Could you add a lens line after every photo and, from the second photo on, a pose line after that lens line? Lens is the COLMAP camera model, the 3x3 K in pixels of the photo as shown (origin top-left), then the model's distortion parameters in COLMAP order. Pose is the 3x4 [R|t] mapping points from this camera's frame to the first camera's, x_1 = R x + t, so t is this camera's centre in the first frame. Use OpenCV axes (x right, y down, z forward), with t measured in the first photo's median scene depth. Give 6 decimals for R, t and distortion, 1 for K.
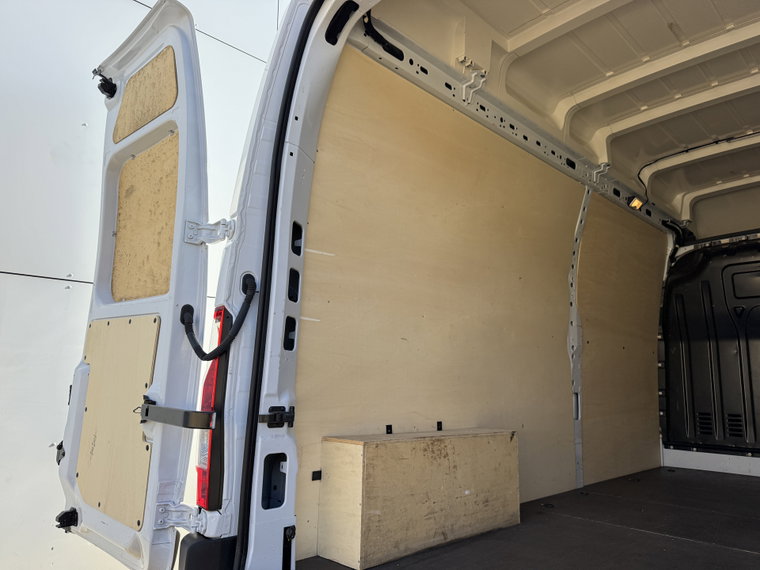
lens RADIAL K [[533.3, 0, 380.0], [0, 533.3, 285.0], [0, 0, 1]] dist [-0.010316, -0.004253]
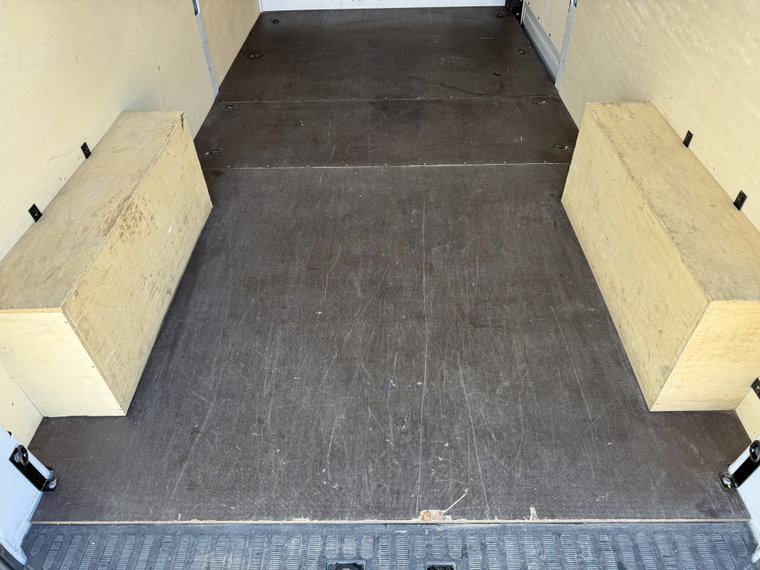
lens RADIAL K [[533.3, 0, 380.0], [0, 533.3, 285.0], [0, 0, 1]] dist [-0.010316, -0.004253]
pose [[0.698644, -0.513444, 0.498270, -0.057507], [-0.106321, 0.614186, 0.781966, -0.223506], [-0.707526, -0.599292, 0.374508, 0.444315]]
